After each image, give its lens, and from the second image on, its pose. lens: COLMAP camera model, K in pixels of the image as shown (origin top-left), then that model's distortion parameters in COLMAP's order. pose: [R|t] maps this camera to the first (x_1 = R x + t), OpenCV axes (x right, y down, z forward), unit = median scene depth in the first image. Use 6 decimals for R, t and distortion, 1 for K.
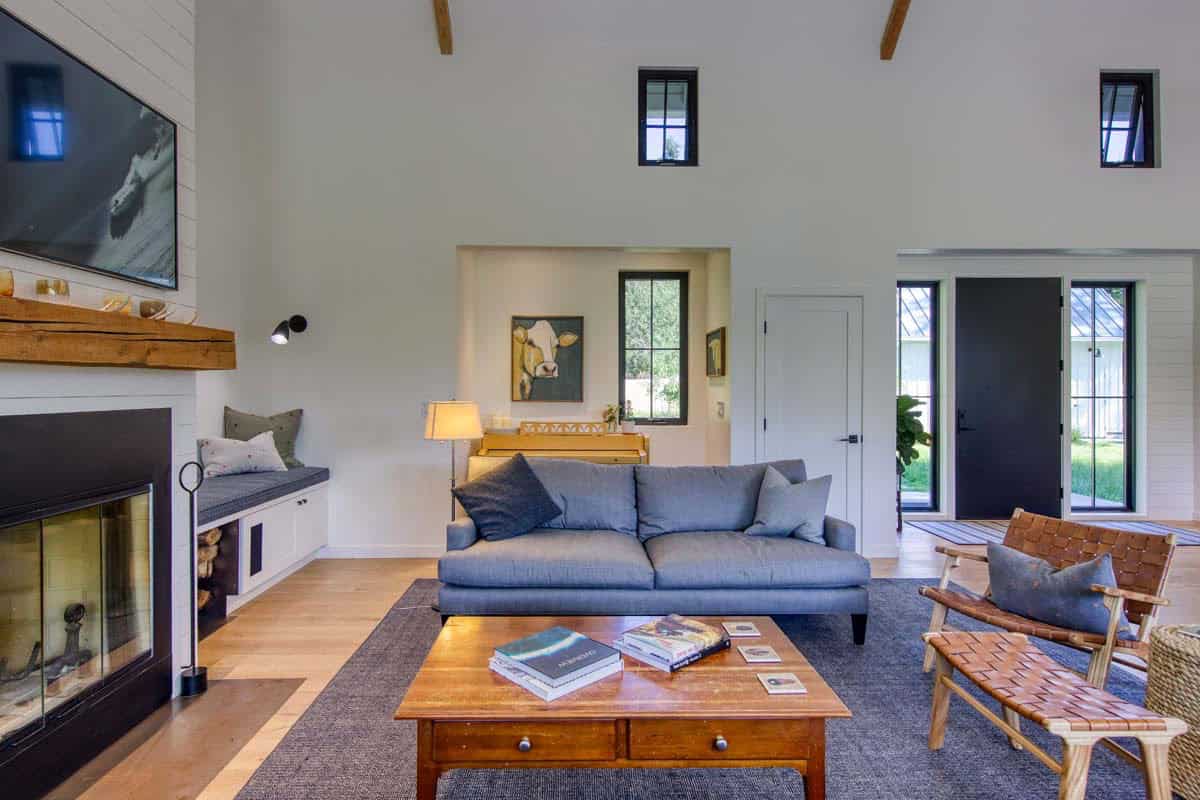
lens RADIAL K [[650.8, 0, 581.8], [0, 650.8, 393.5], [0, 0, 1]] dist [0.002162, -0.002686]
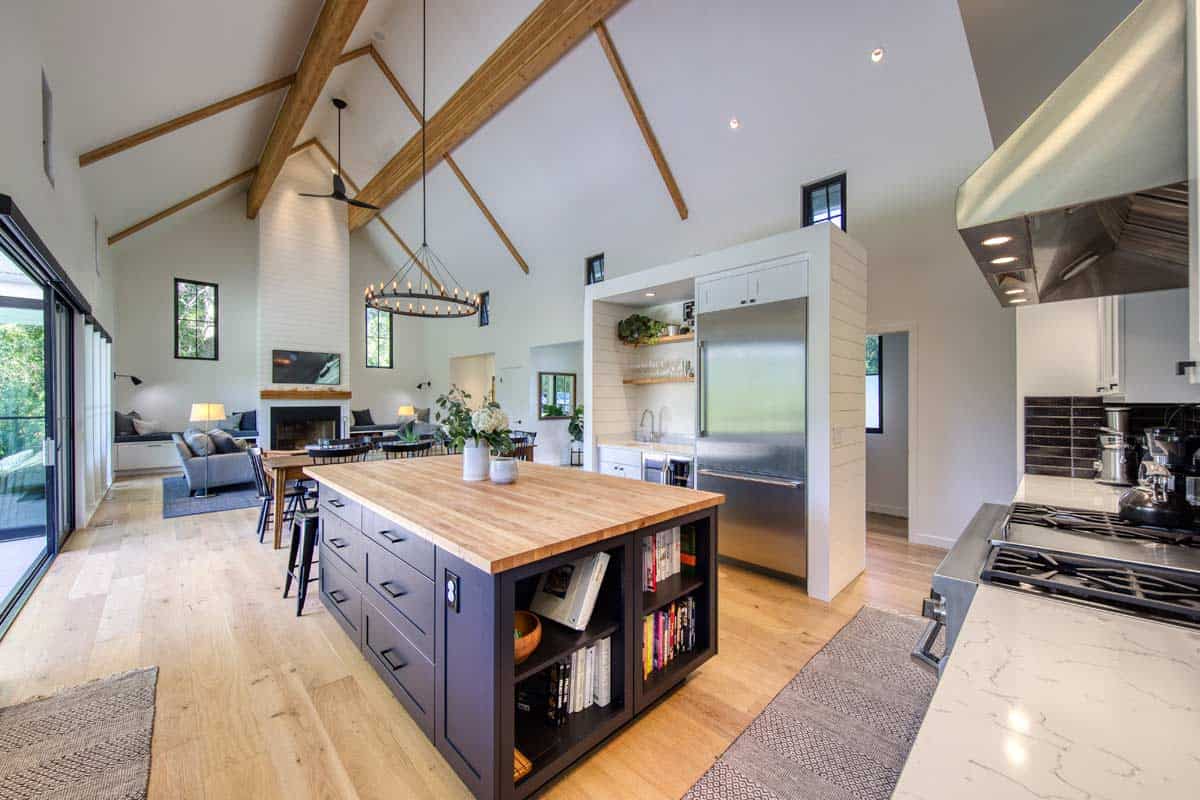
lens RADIAL K [[426.6, 0, 609.1], [0, 426.6, 404.6], [0, 0, 1]] dist [-0.002048, 0.000107]
pose [[0.711811, 0.005768, -0.702348, 2.143051], [-0.007378, 0.999973, 0.000735, -0.006647], [0.702333, 0.004659, 0.711834, 0.029744]]
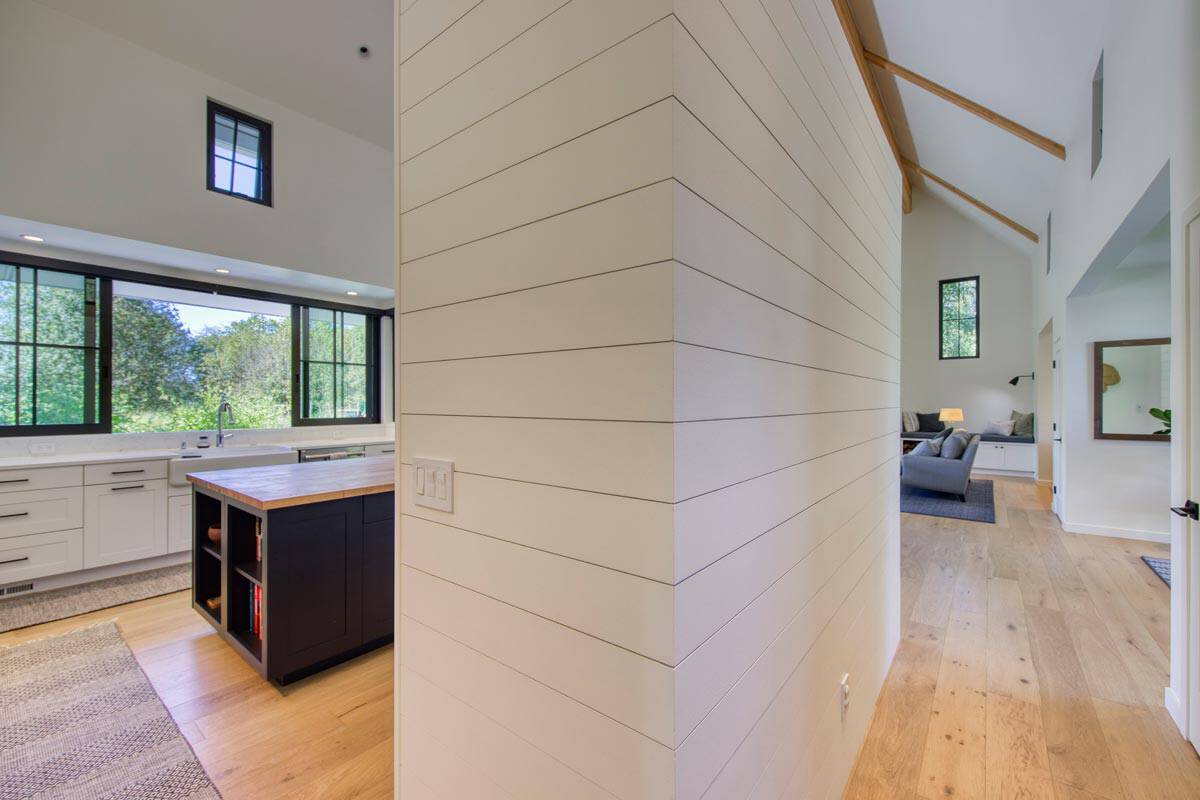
lens RADIAL K [[472.7, 0, 621.0], [0, 472.7, 396.9], [0, 0, 1]] dist [-0.008382, -0.000319]
pose [[-0.596633, -0.010479, -0.802446, 1.979542], [-0.011845, 0.999921, -0.004251, -0.011896], [0.802427, 0.006968, -0.596710, 0.921893]]
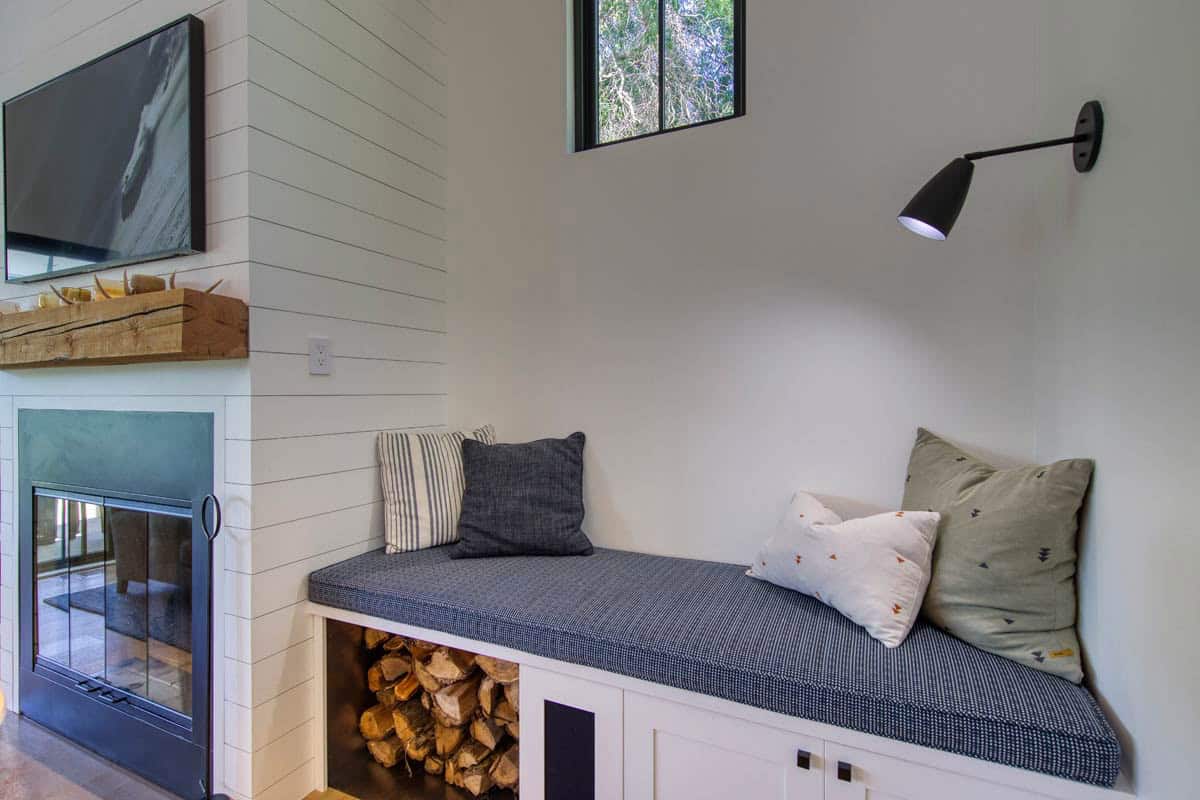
lens RADIAL K [[573.0, 0, 599.2], [0, 573.0, 404.3], [0, 0, 1]] dist [0.005371, -0.004555]
pose [[-0.441410, 0.022783, -0.897016, -0.155130], [-0.005080, 0.999598, 0.027889, -0.005055], [0.897291, 0.016868, -0.441117, 1.038355]]
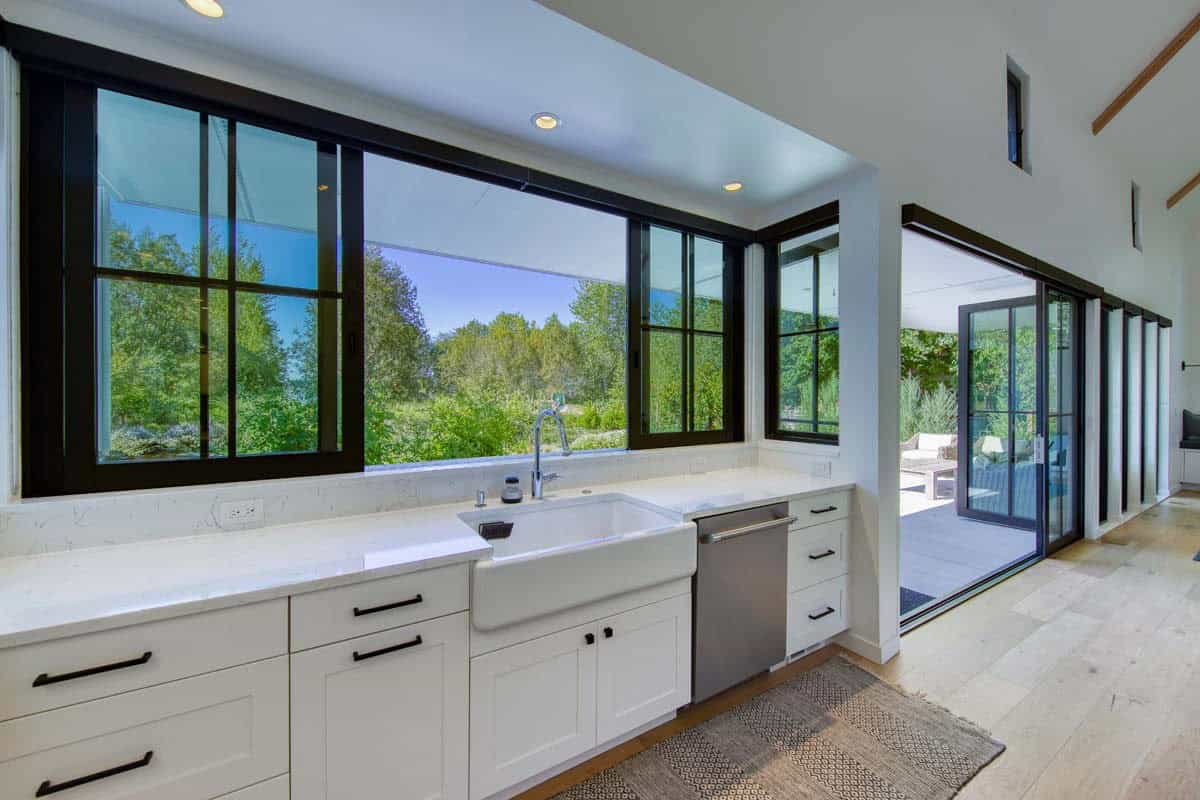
lens RADIAL K [[464.7, 0, 602.2], [0, 464.7, 391.1], [0, 0, 1]] dist [0.000836, 0.000018]
pose [[-0.856121, -0.006796, -0.516731, 1.892113], [-0.010974, 0.999927, 0.005030, -0.012550], [0.516659, 0.009977, -0.856133, 0.219808]]
